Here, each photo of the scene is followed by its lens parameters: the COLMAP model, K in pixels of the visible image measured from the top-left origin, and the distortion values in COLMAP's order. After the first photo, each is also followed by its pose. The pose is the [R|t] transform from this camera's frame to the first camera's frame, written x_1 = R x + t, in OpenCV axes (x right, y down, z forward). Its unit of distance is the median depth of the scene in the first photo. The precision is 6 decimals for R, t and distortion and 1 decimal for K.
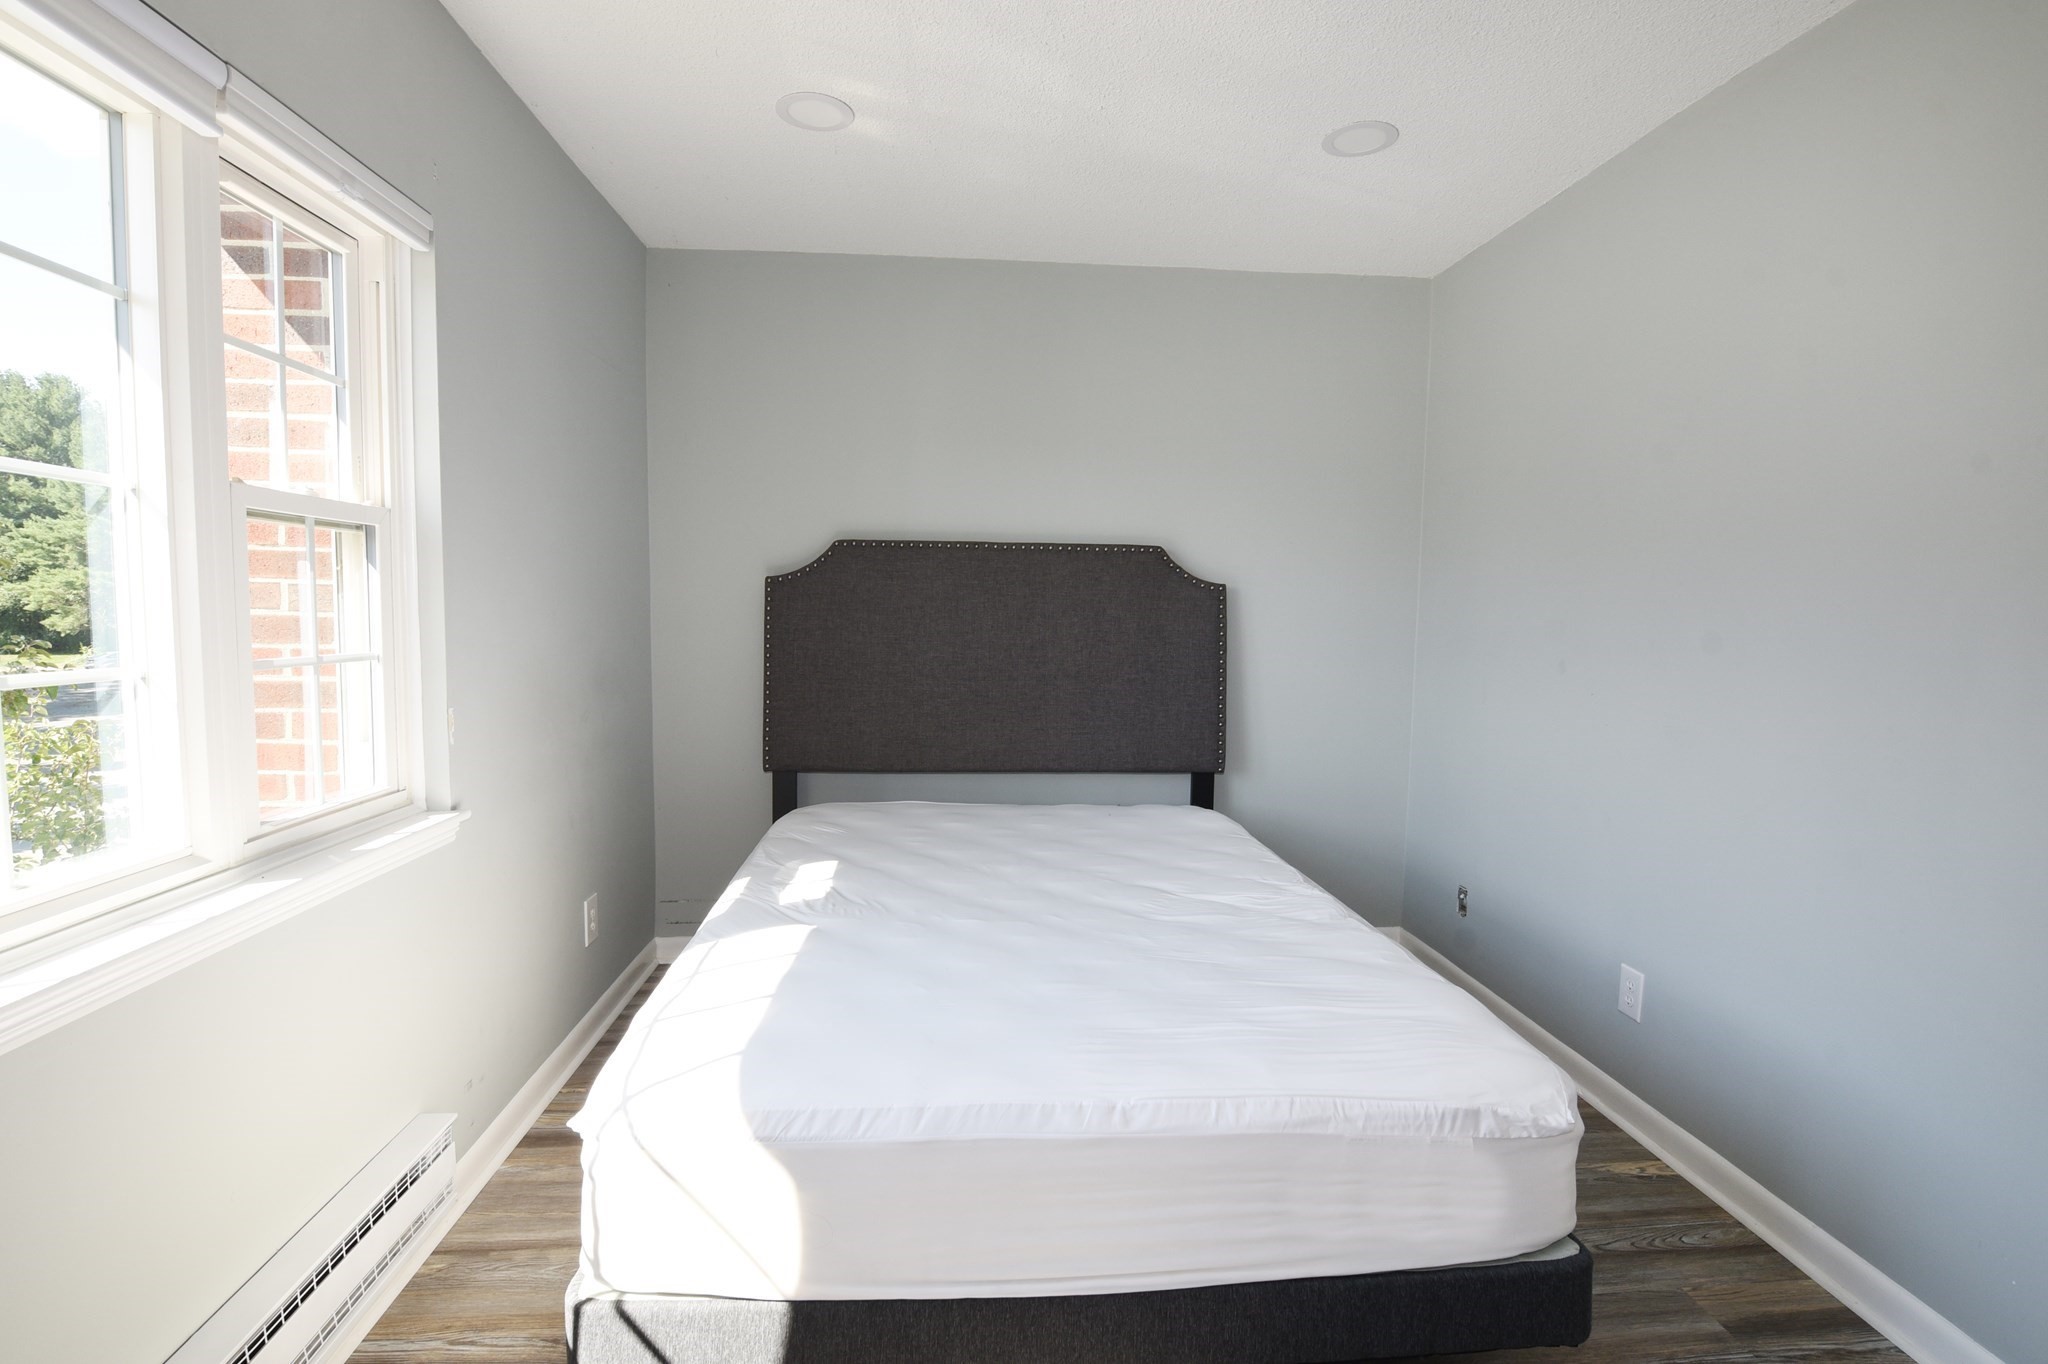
lens RADIAL K [[984.9, 0, 1026.6], [0, 984.9, 686.8], [0, 0, 1]] dist [-0.010242, -0.004676]
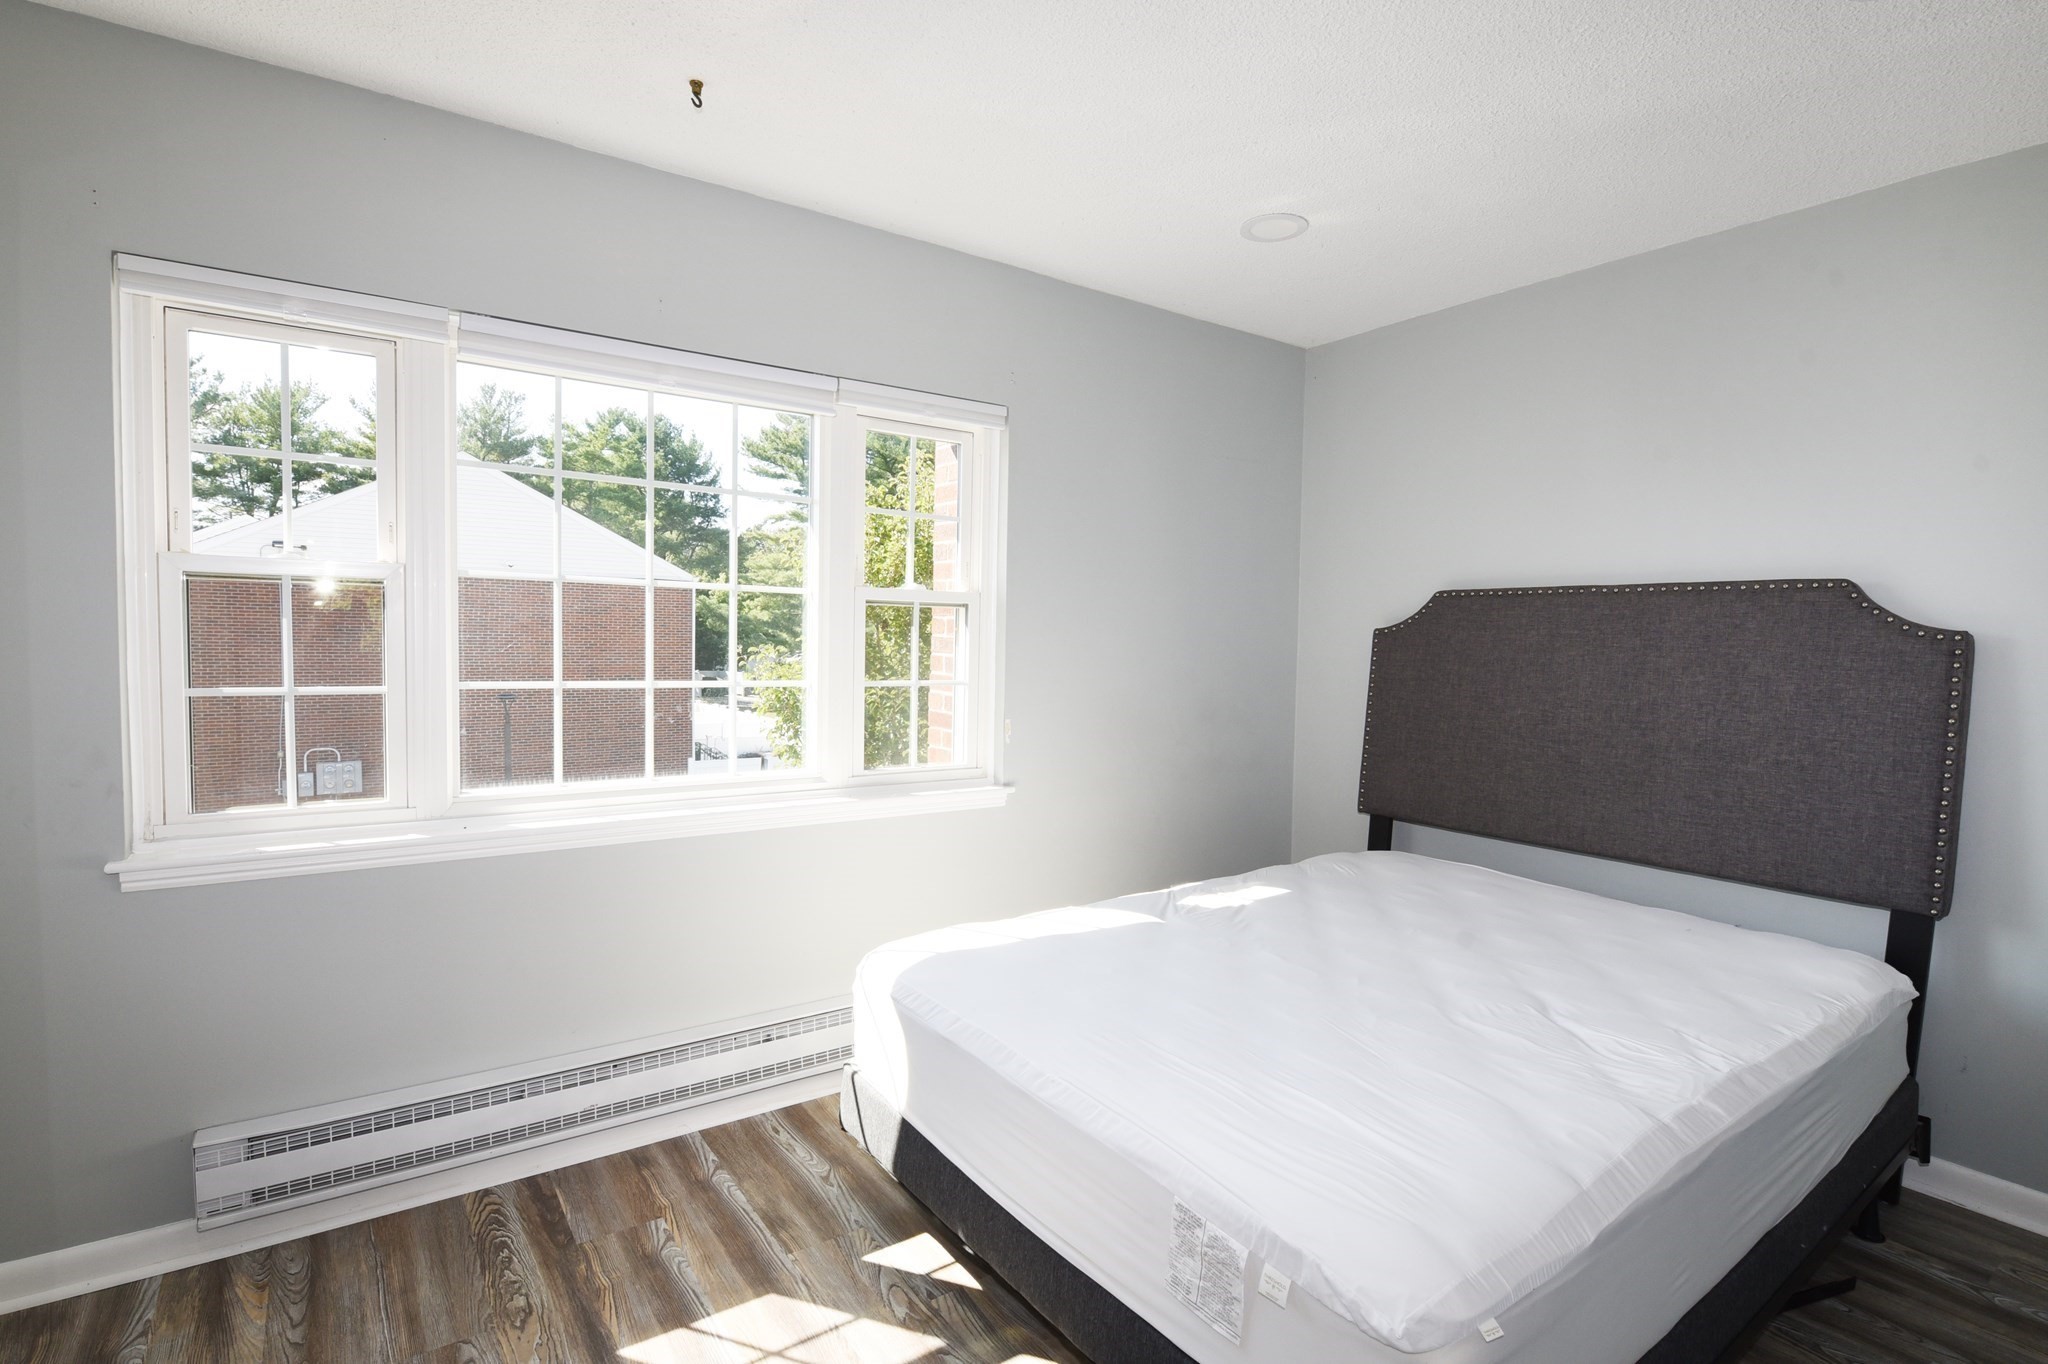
lens RADIAL K [[984.9, 0, 1020.5], [0, 984.9, 679.5], [0, 0, 1]] dist [-0.010242, -0.004676]
pose [[0.504617, 0.031586, -0.862765, 0.457557], [-0.080749, 0.996677, -0.010740, -0.015100], [0.859559, 0.075087, 0.505491, 0.140473]]
